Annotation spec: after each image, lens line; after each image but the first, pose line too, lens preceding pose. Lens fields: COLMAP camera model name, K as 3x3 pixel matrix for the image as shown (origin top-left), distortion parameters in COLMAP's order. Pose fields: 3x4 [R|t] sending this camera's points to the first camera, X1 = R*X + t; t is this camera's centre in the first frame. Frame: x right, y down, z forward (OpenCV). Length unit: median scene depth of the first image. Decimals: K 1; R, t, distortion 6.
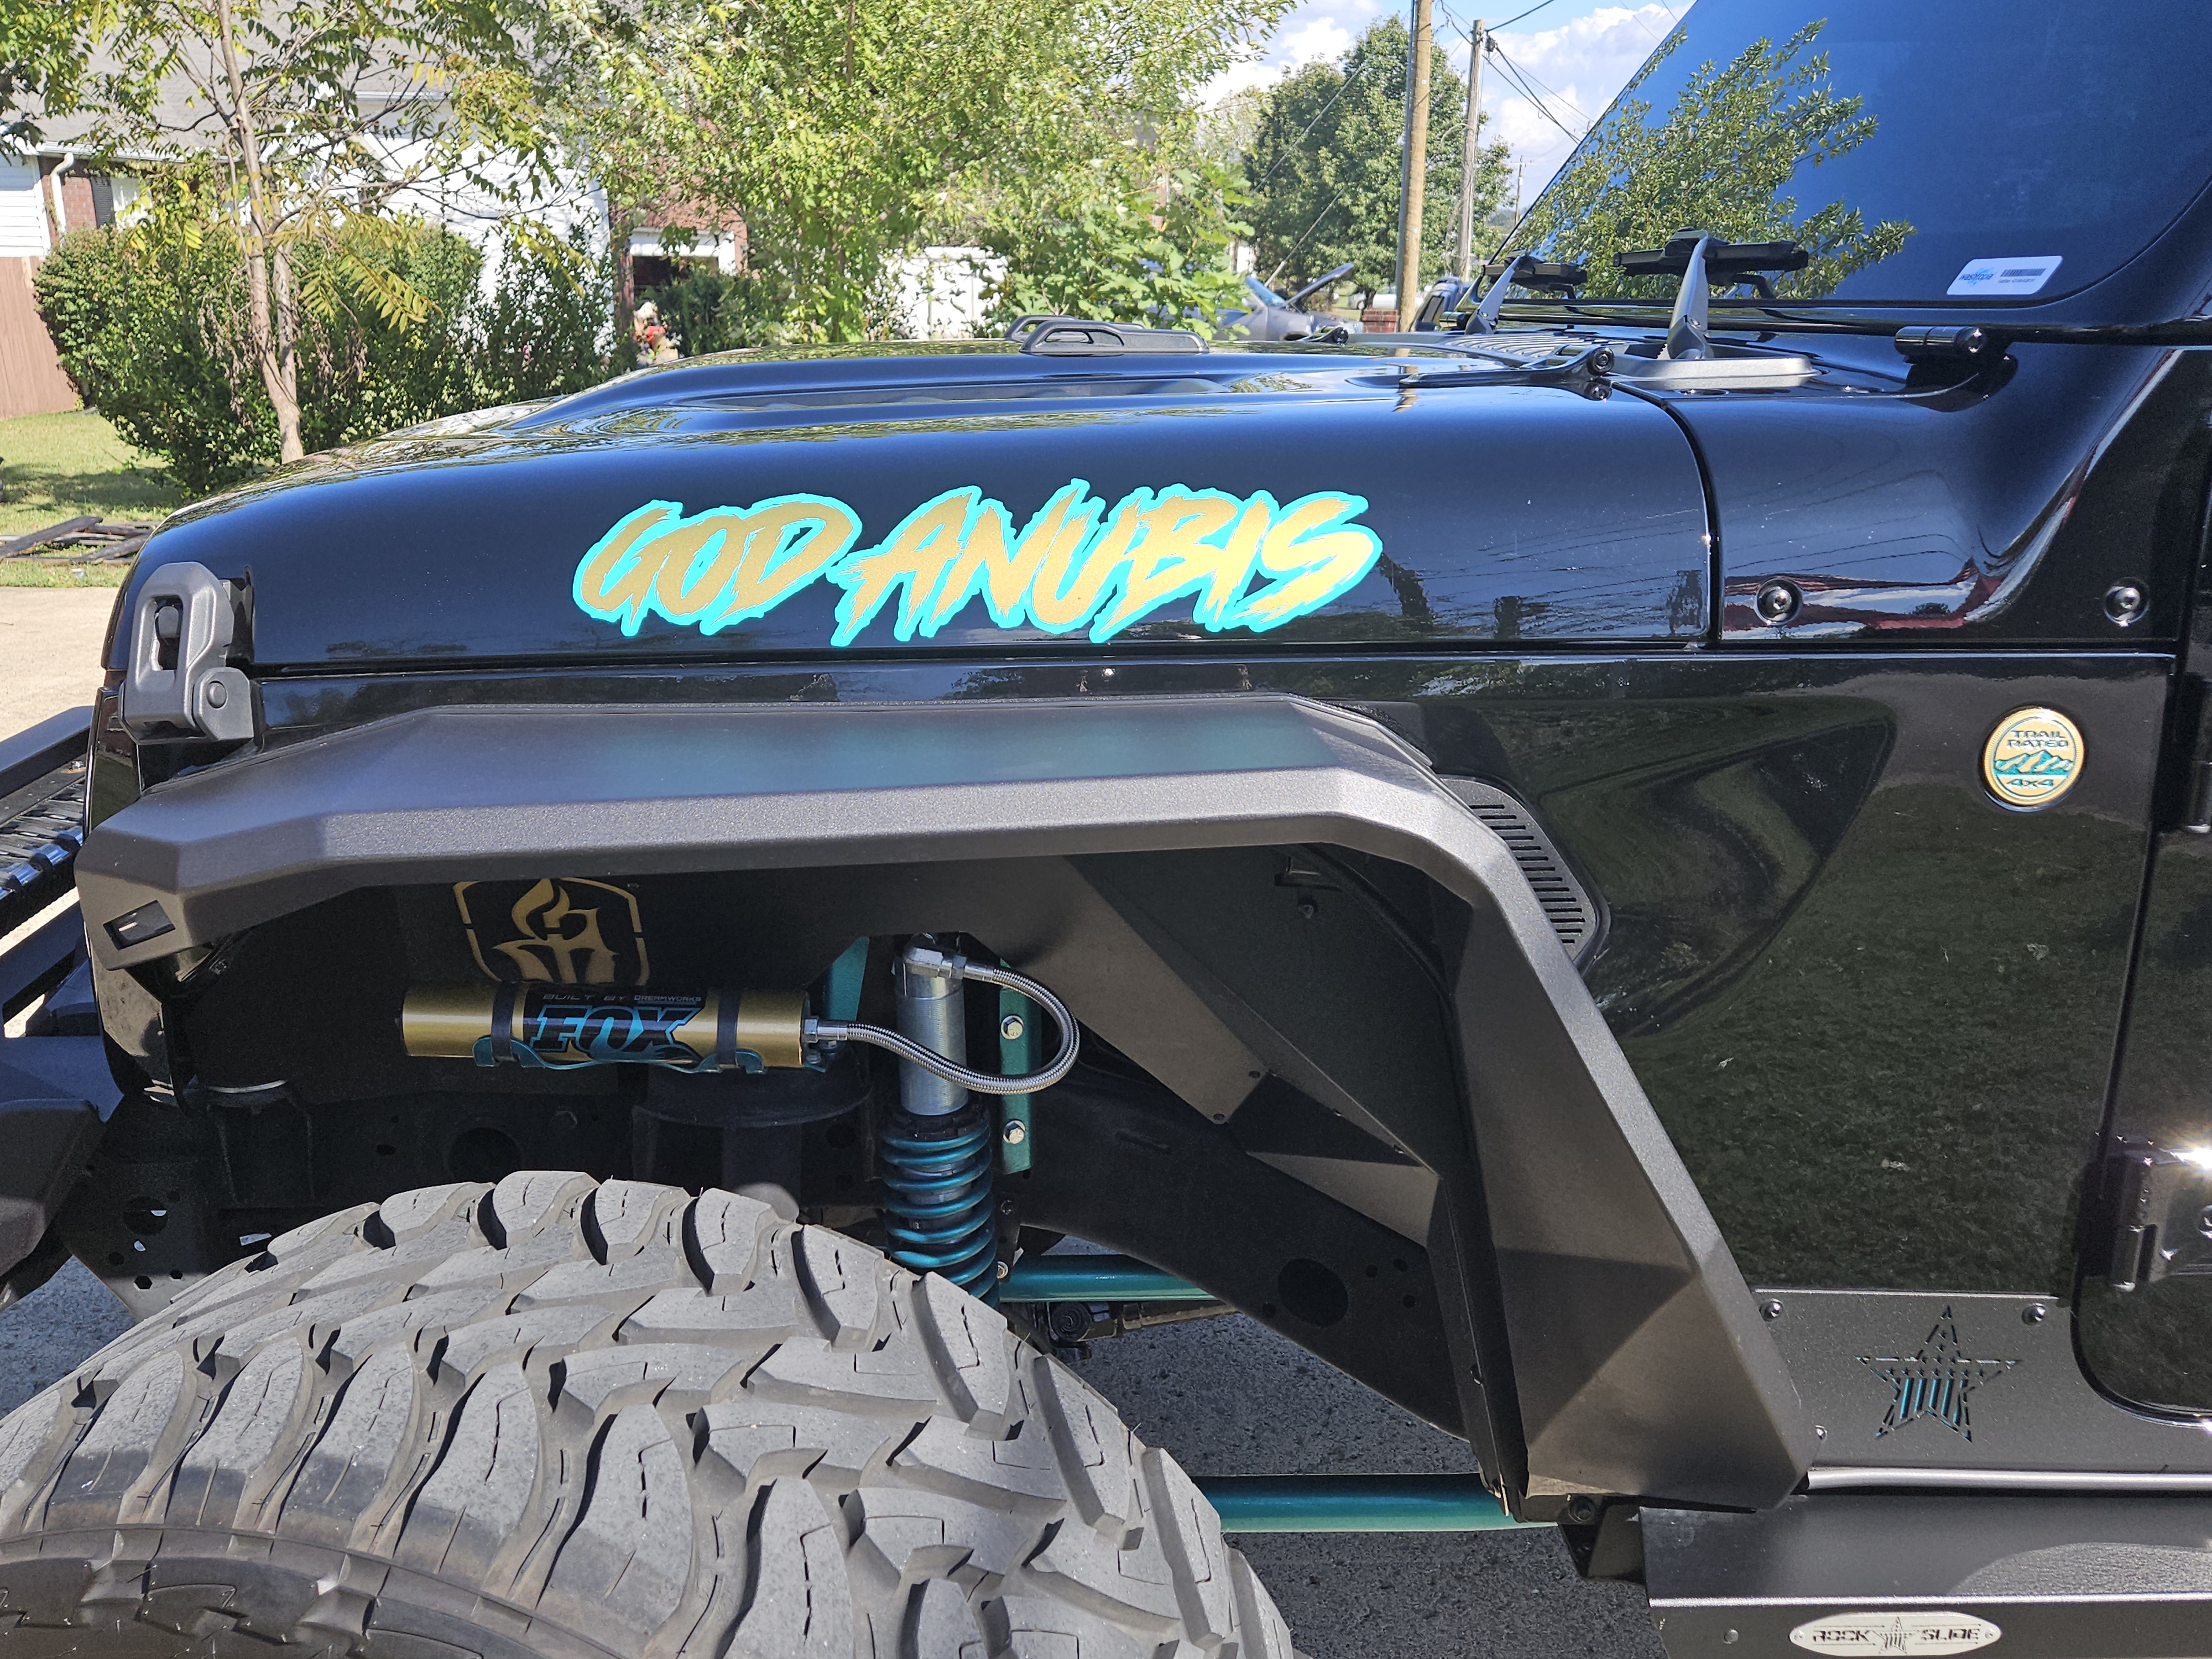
lens RADIAL K [[1721.9, 0, 1100.3], [0, 1721.9, 789.2], [0, 0, 1]] dist [0.101481, -0.127517]
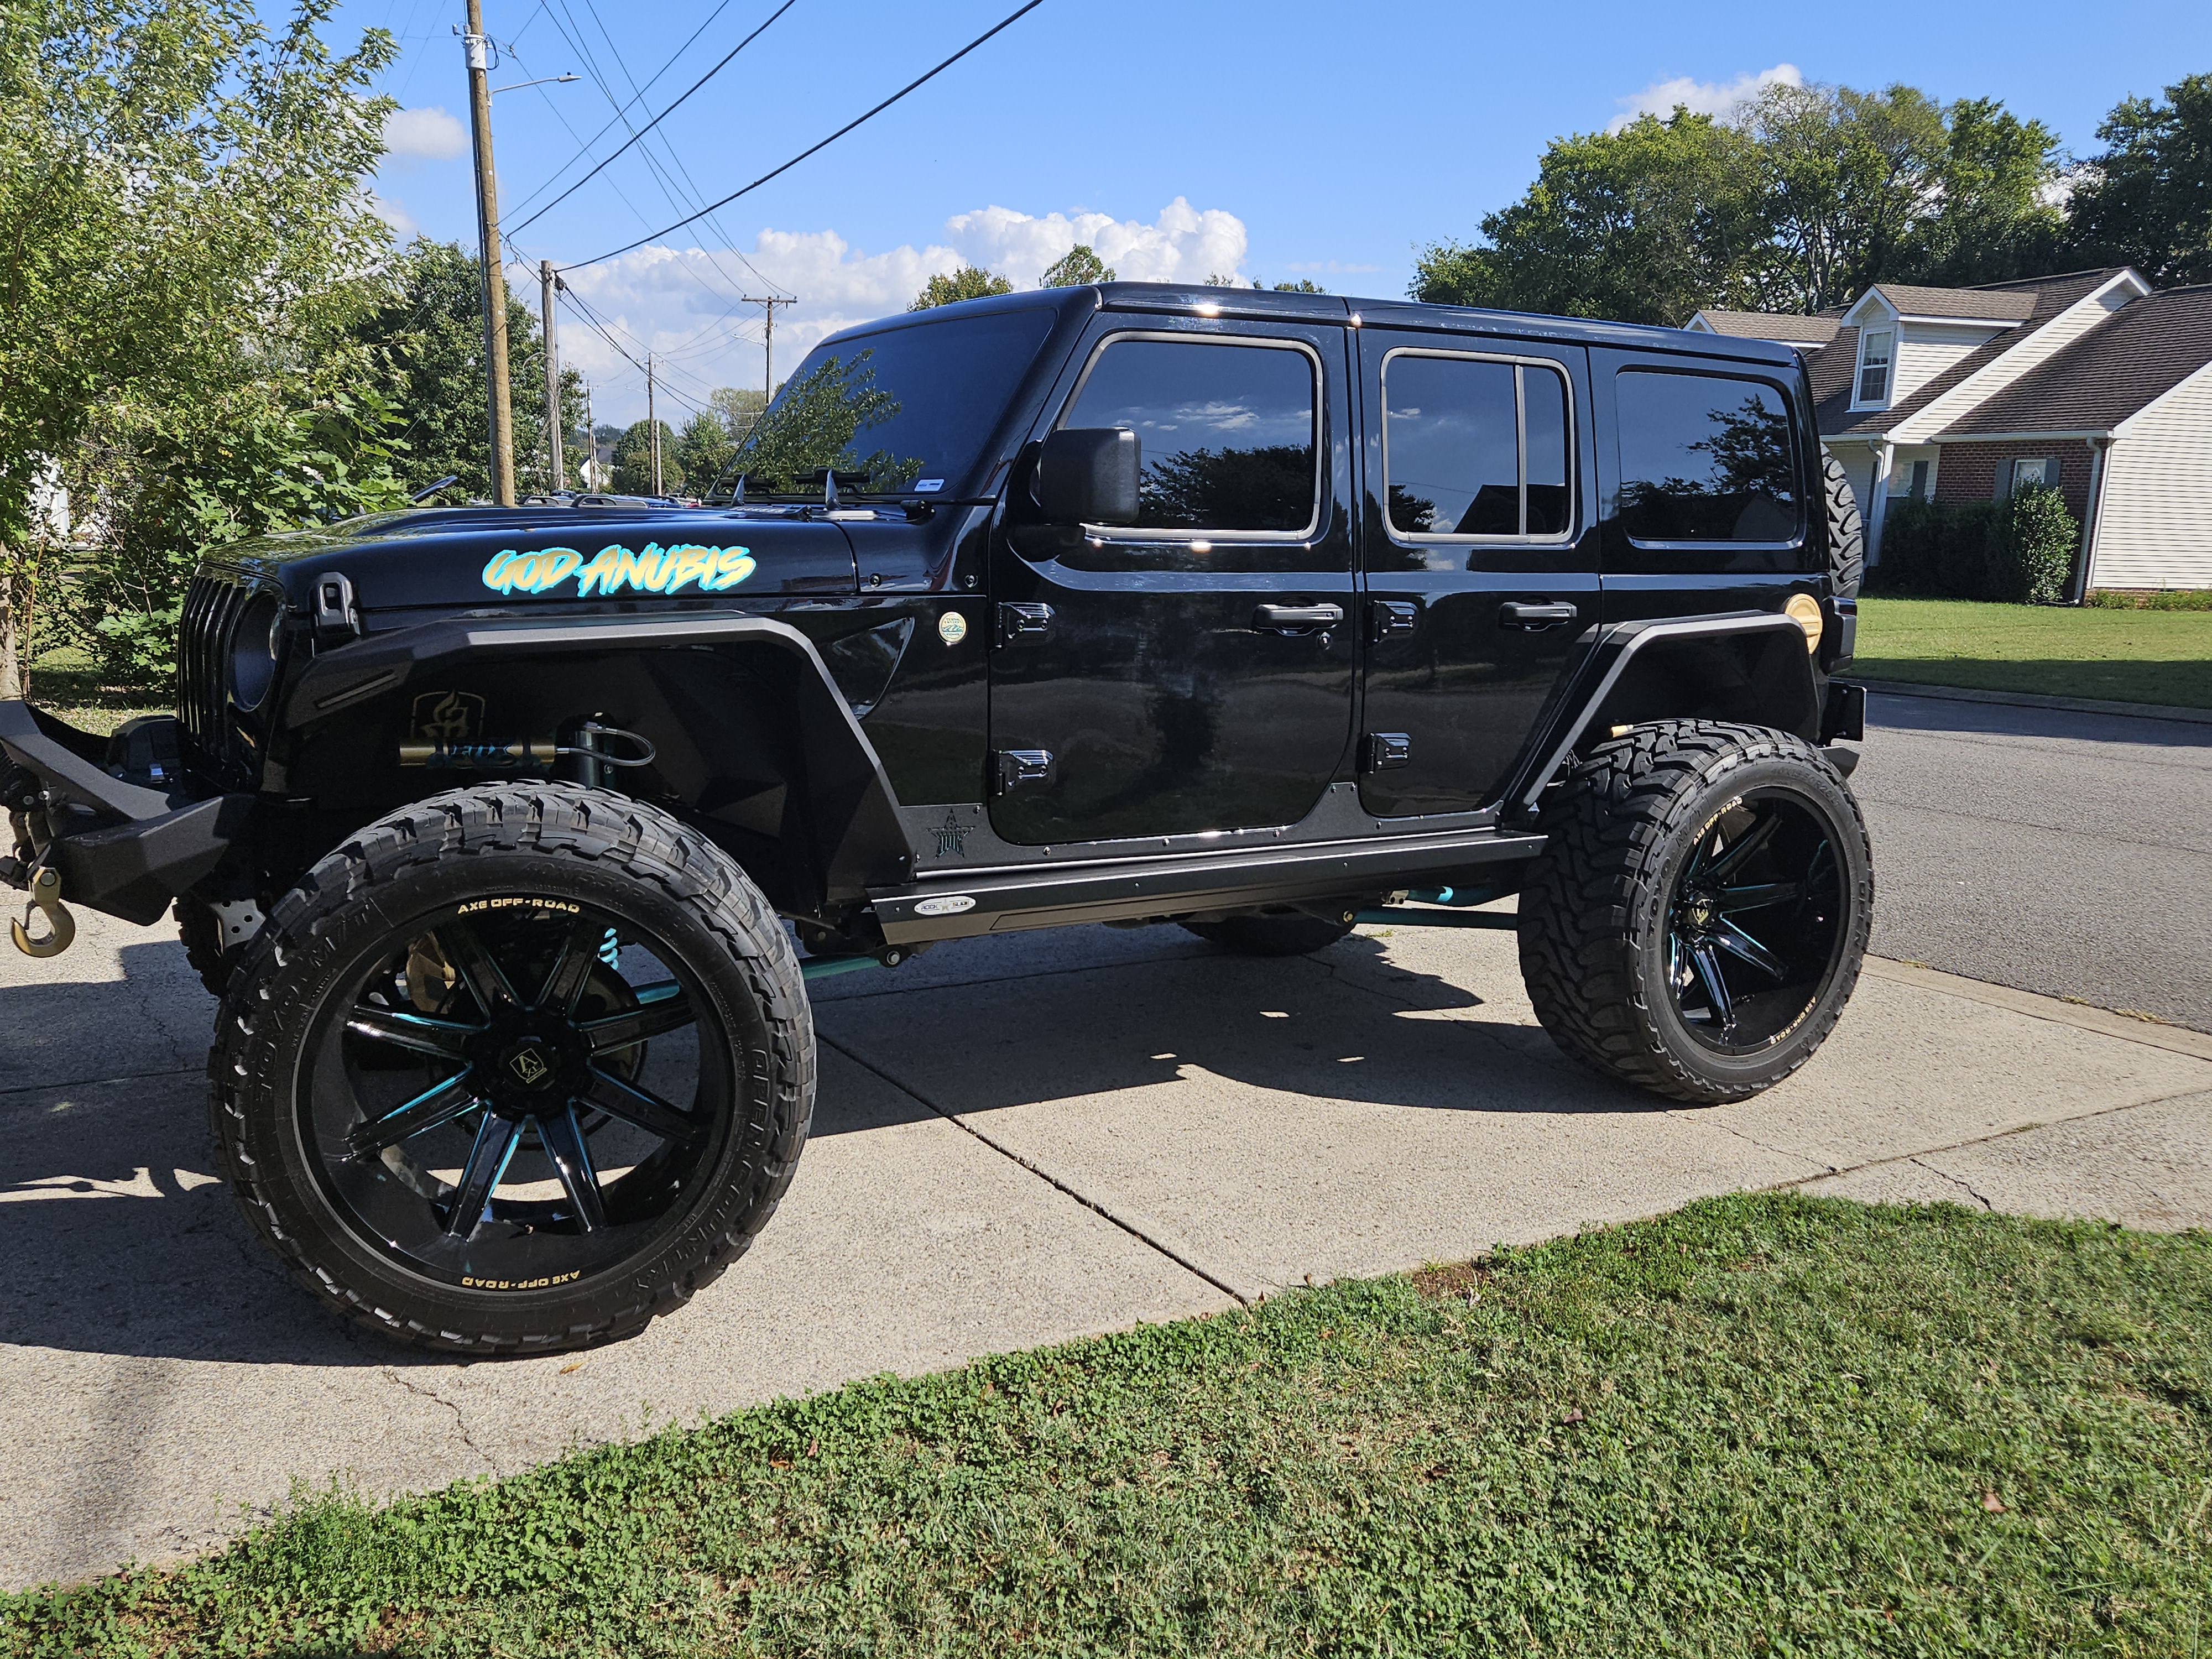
lens RADIAL K [[1721.9, 0, 1100.3], [0, 1721.9, 789.2], [0, 0, 1]] dist [0.101481, -0.127517]
pose [[0.875024, -0.070752, 0.478881, -0.092962], [0.126579, 0.988284, -0.085276, 0.069025], [-0.467237, 0.135235, 0.873728, -0.223231]]
